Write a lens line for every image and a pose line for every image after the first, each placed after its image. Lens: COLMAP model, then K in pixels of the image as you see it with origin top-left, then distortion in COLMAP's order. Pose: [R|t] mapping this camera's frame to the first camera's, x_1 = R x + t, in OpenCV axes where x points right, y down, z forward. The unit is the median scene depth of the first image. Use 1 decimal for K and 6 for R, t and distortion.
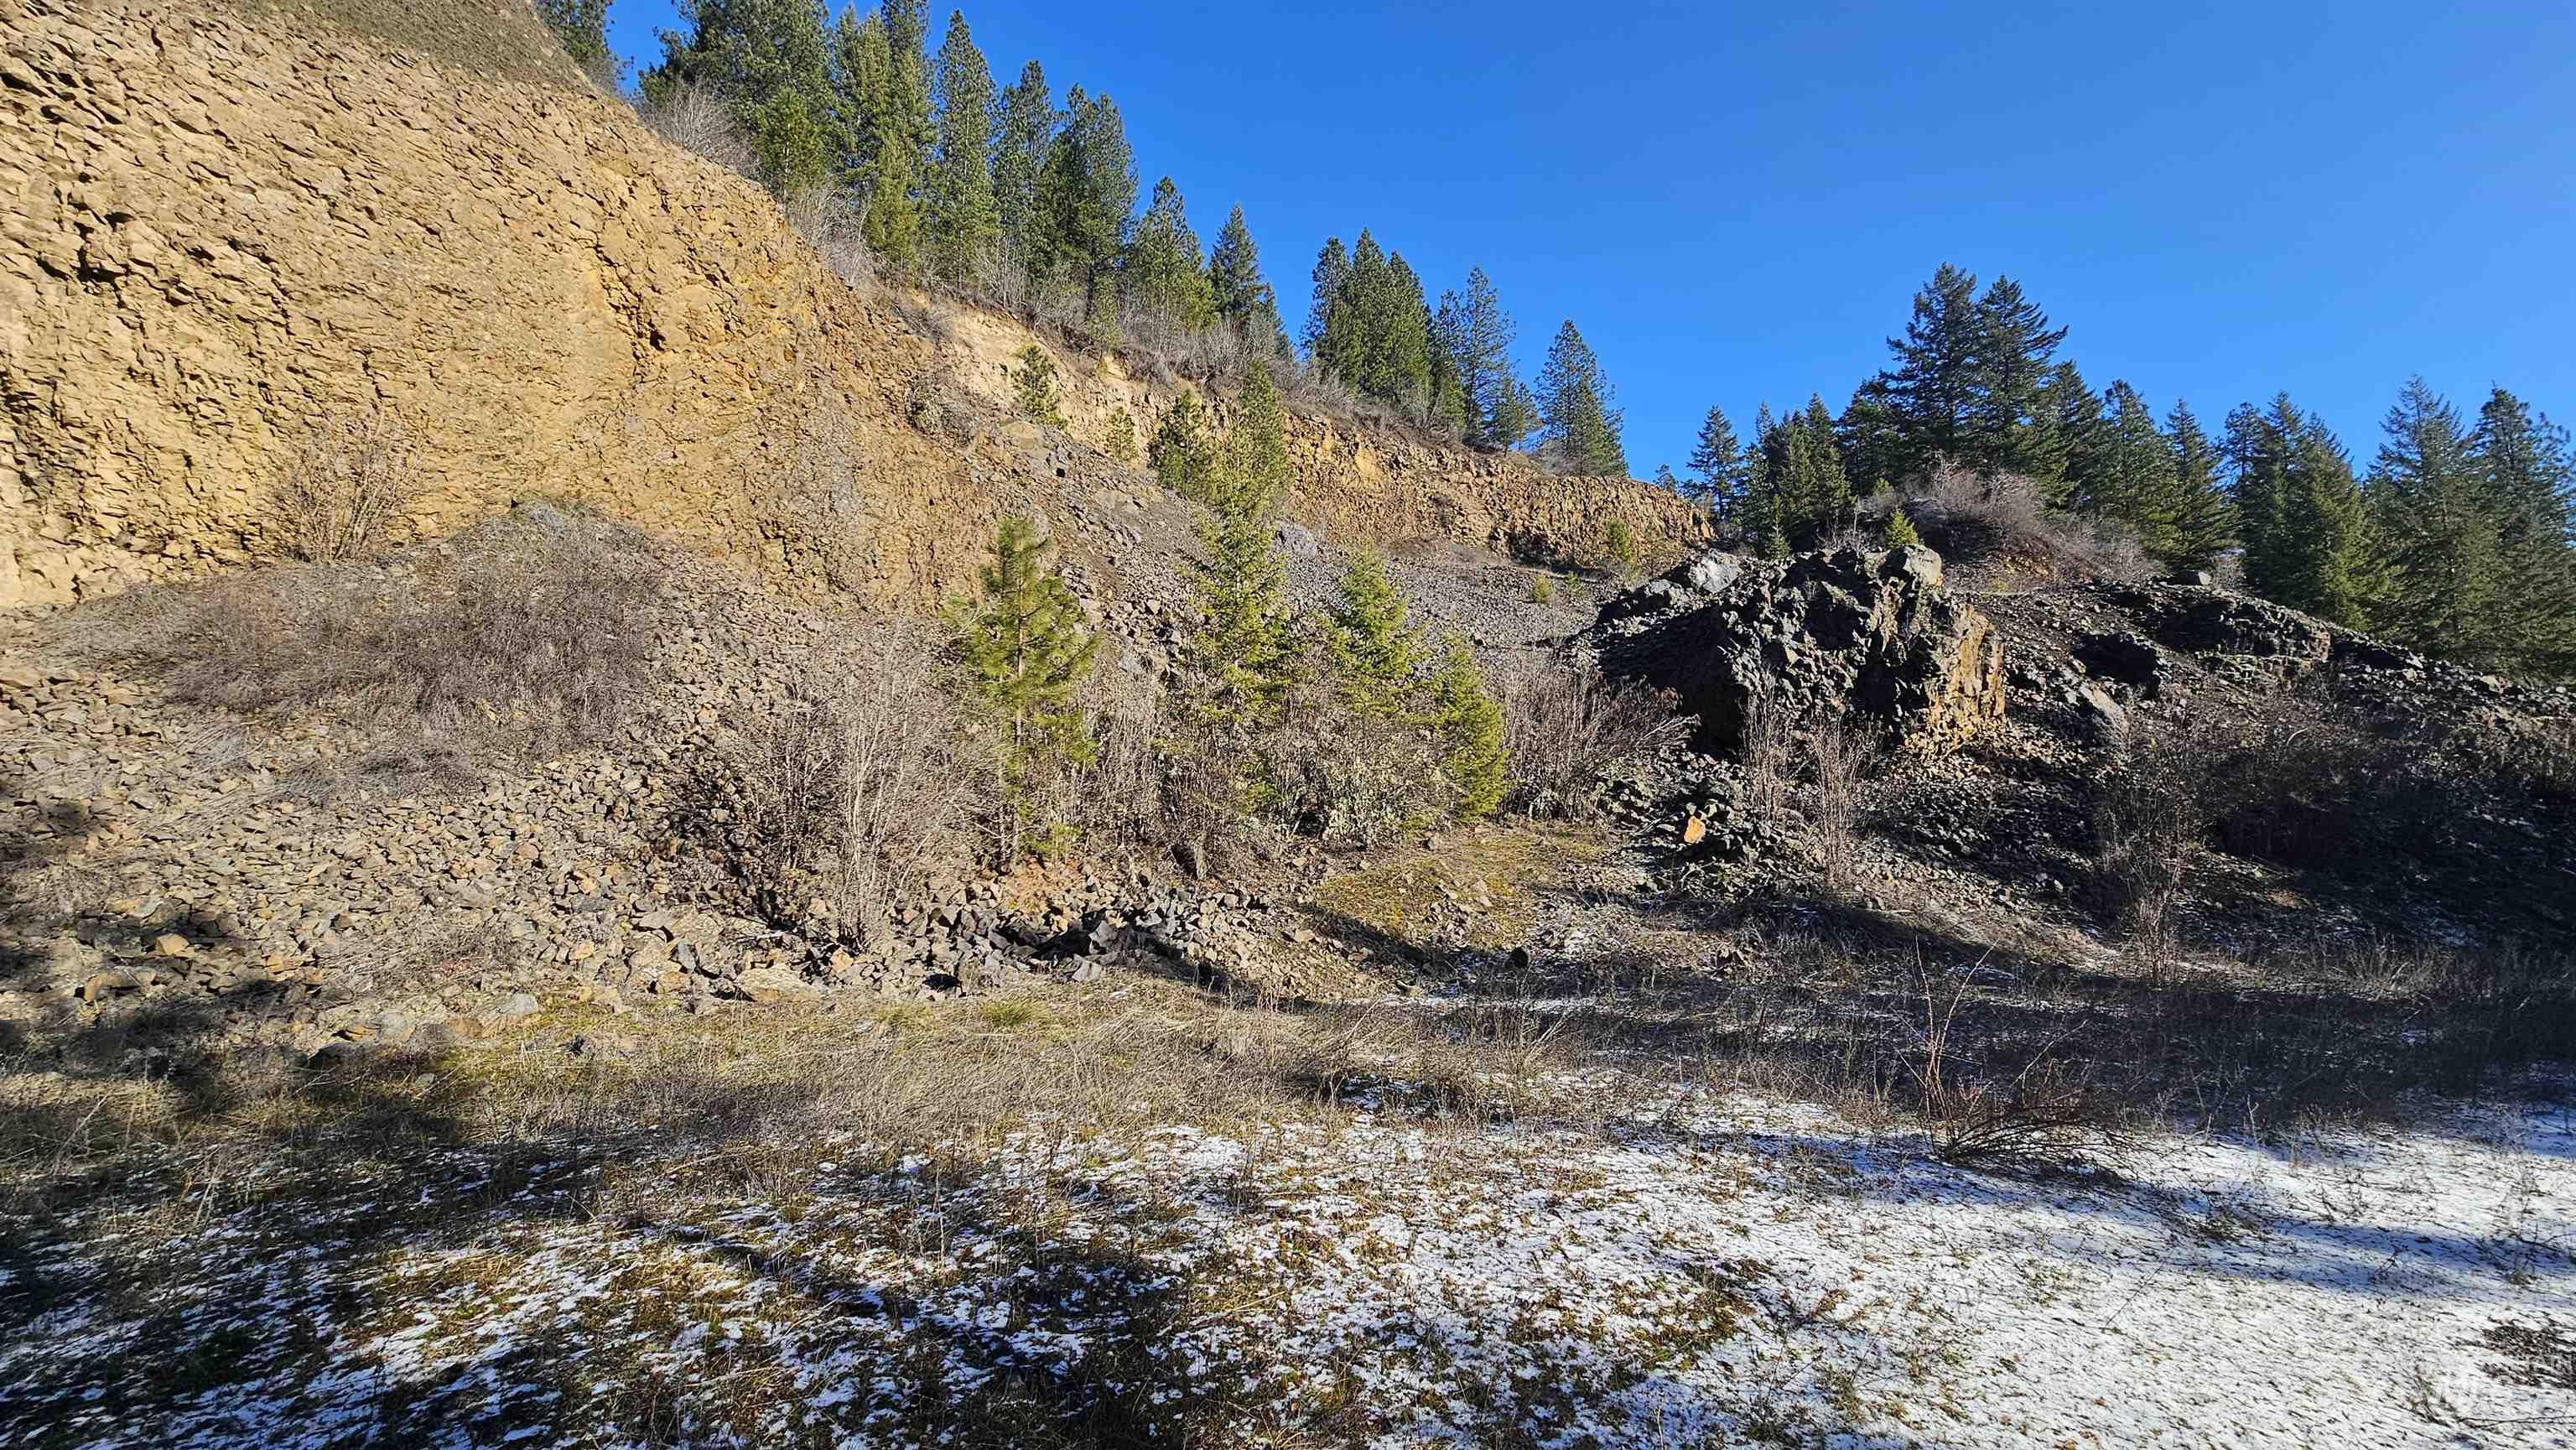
lens RADIAL K [[1031.9, 0, 1296.4], [0, 1031.9, 713.5], [0, 0, 1]] dist [-0.003540, 0.000138]
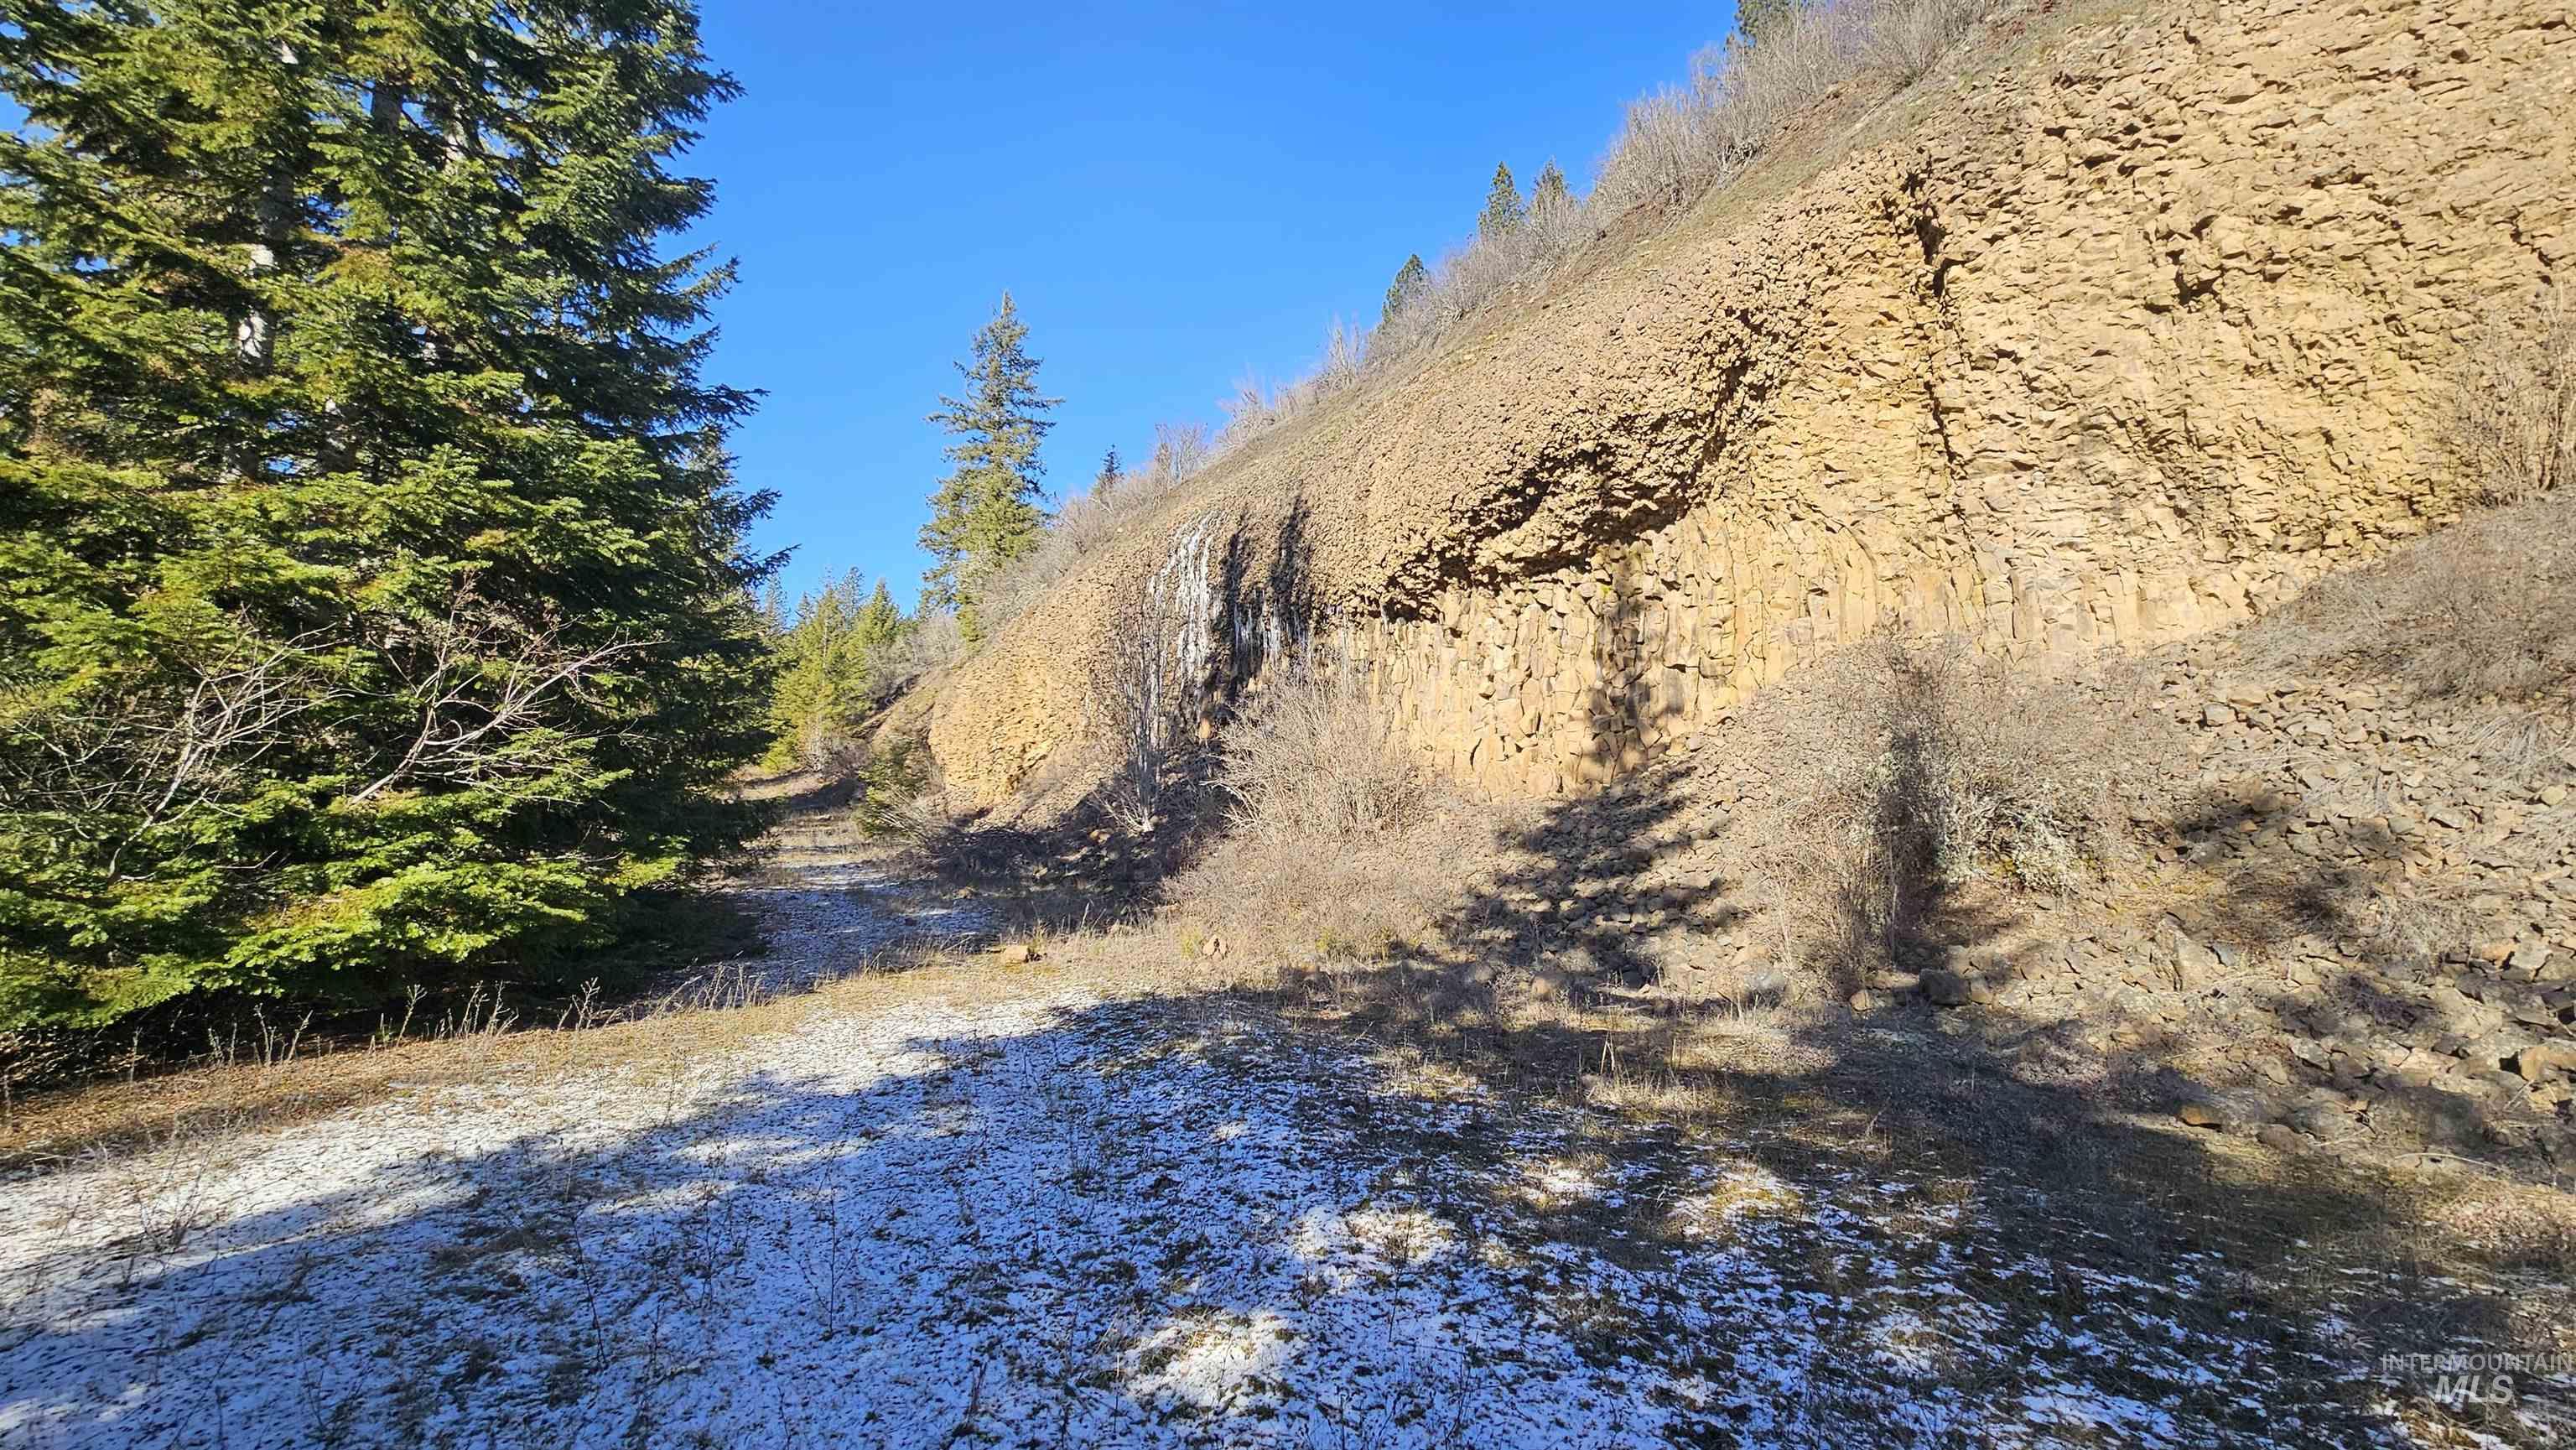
lens RADIAL K [[1031.9, 0, 1288.8], [0, 1031.9, 723.5], [0, 0, 1]] dist [-0.003540, 0.000138]
pose [[0.020818, -0.120184, -0.992533, -0.253822], [0.104576, 0.987564, -0.117389, 0.008585], [0.994299, -0.101352, 0.033127, 0.056779]]
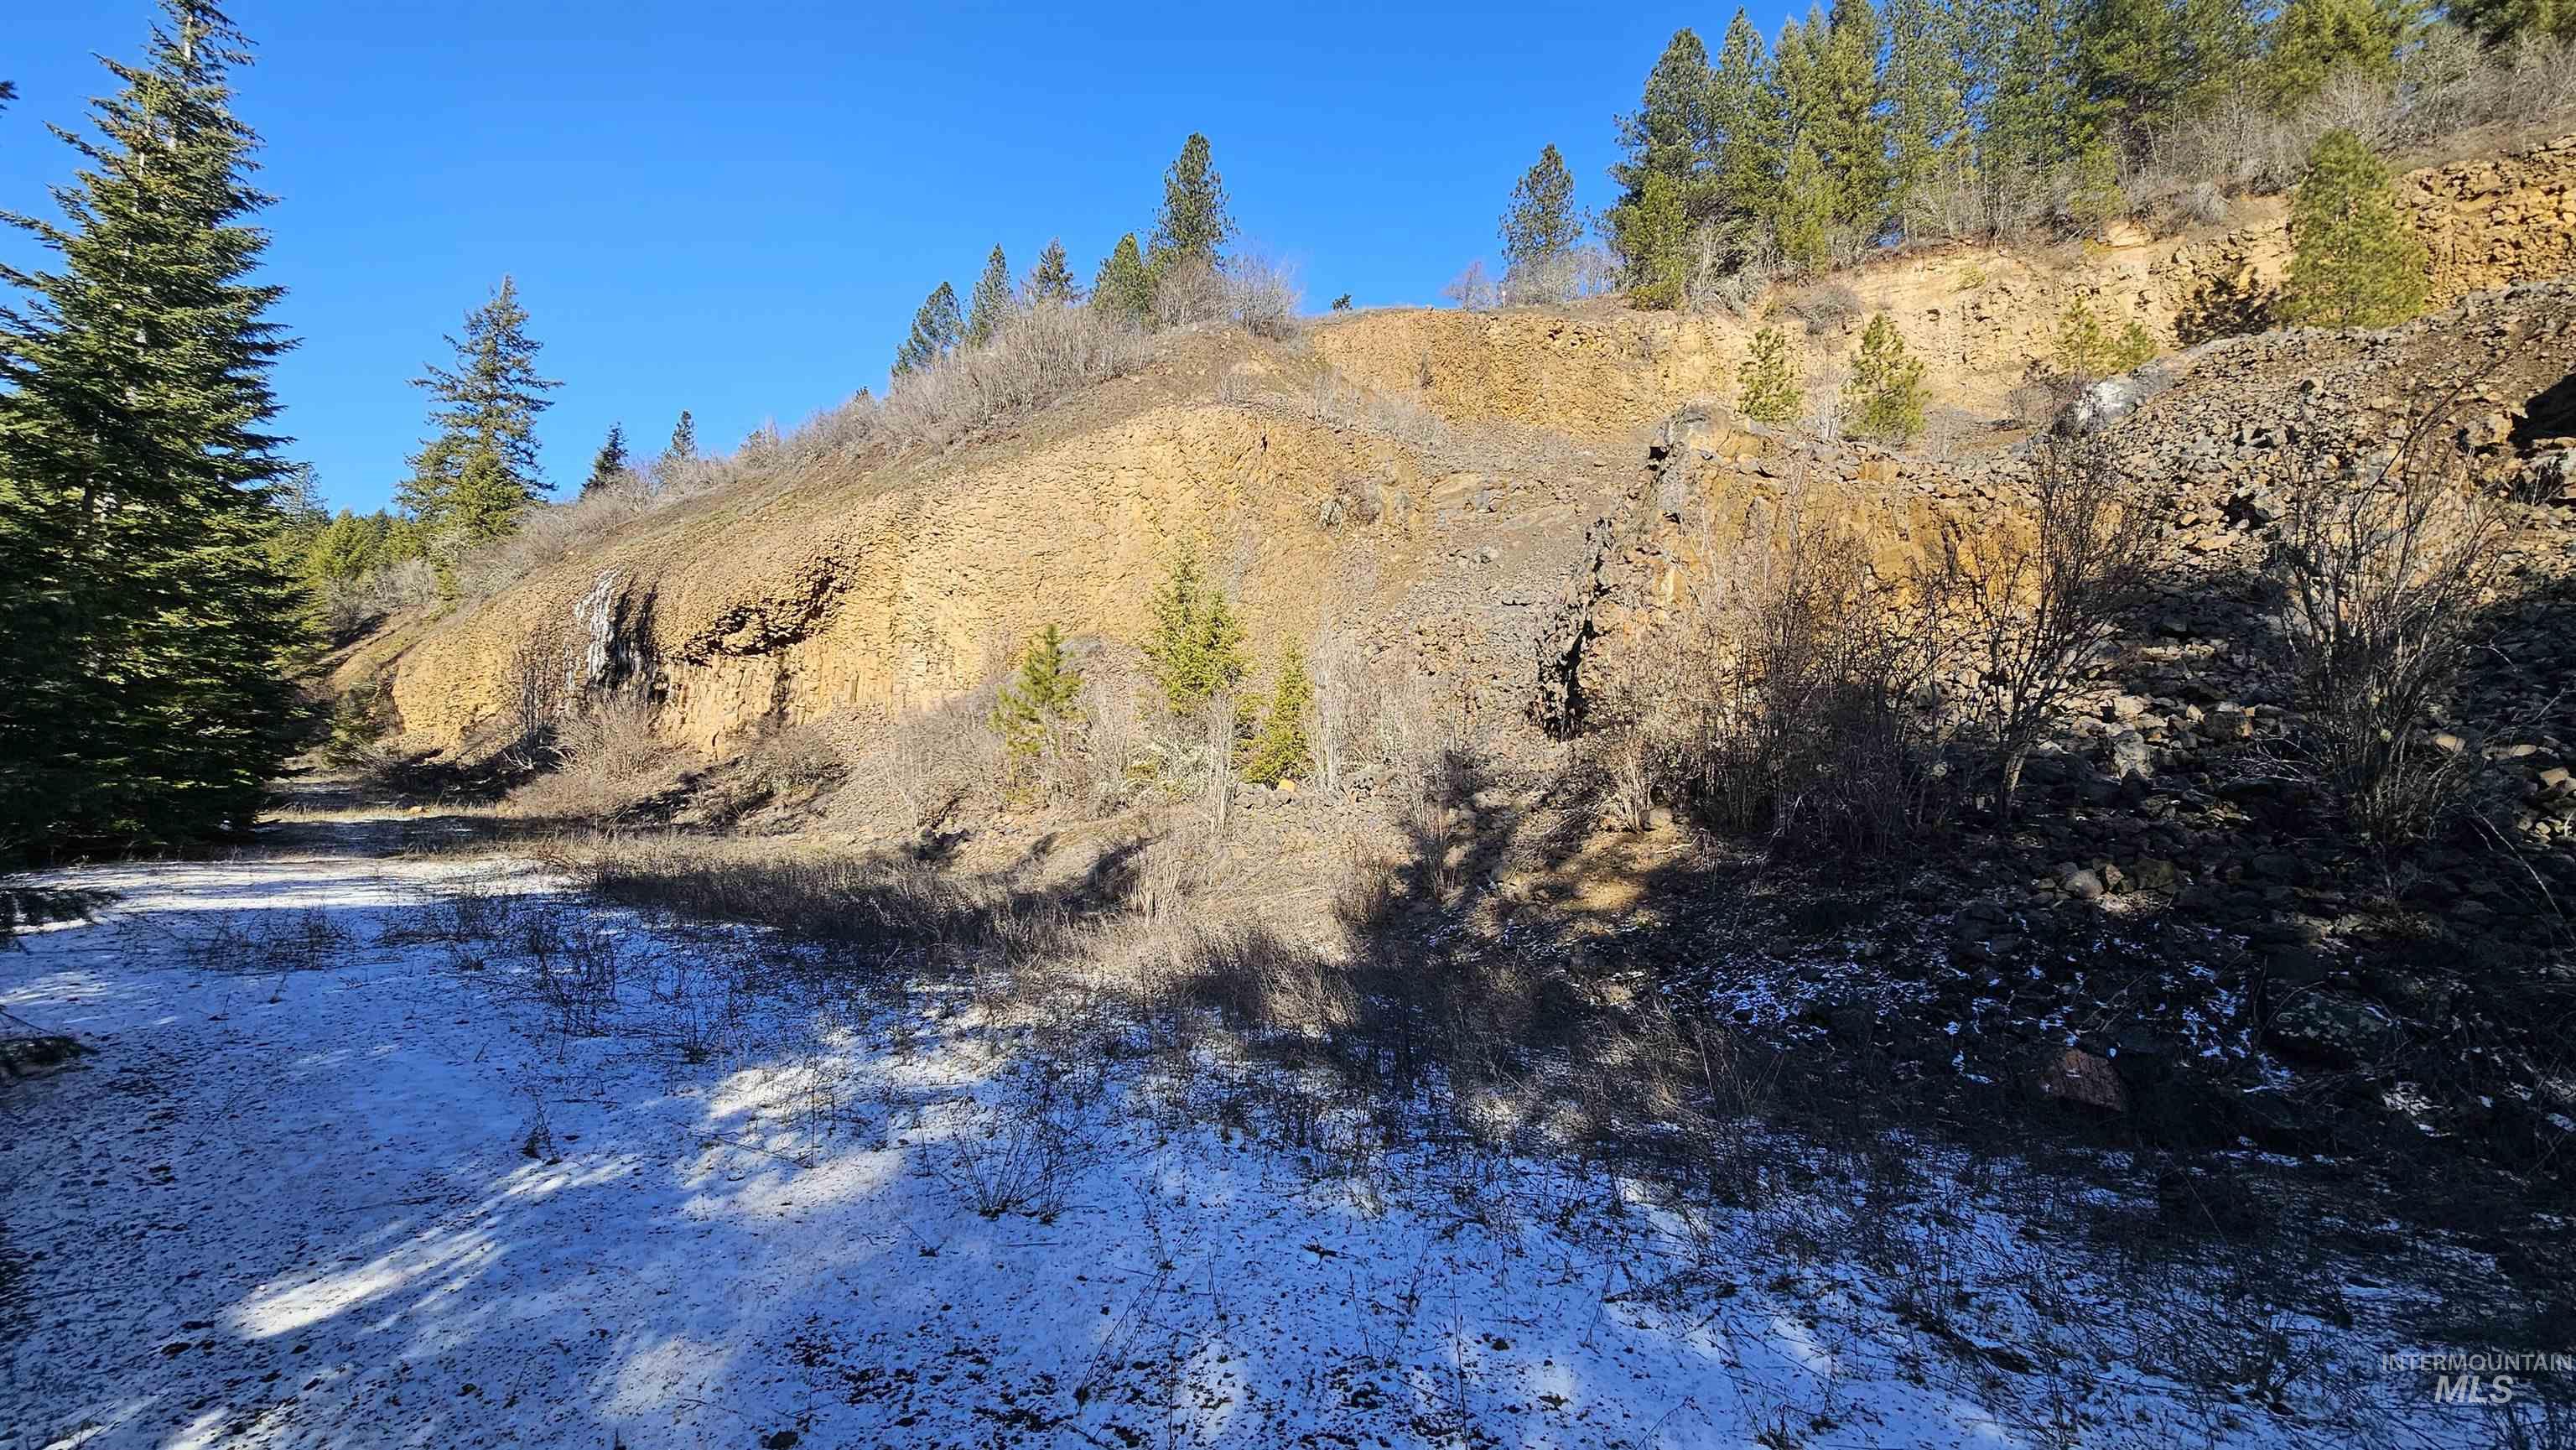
lens RADIAL K [[1031.9, 0, 1293.1], [0, 1031.9, 716.1], [0, 0, 1]] dist [-0.003540, 0.000138]
pose [[0.390556, -0.071860, -0.917770, 1.737690], [0.068845, 0.996437, -0.048723, 0.106491], [0.918001, -0.044155, 0.394111, 0.737118]]
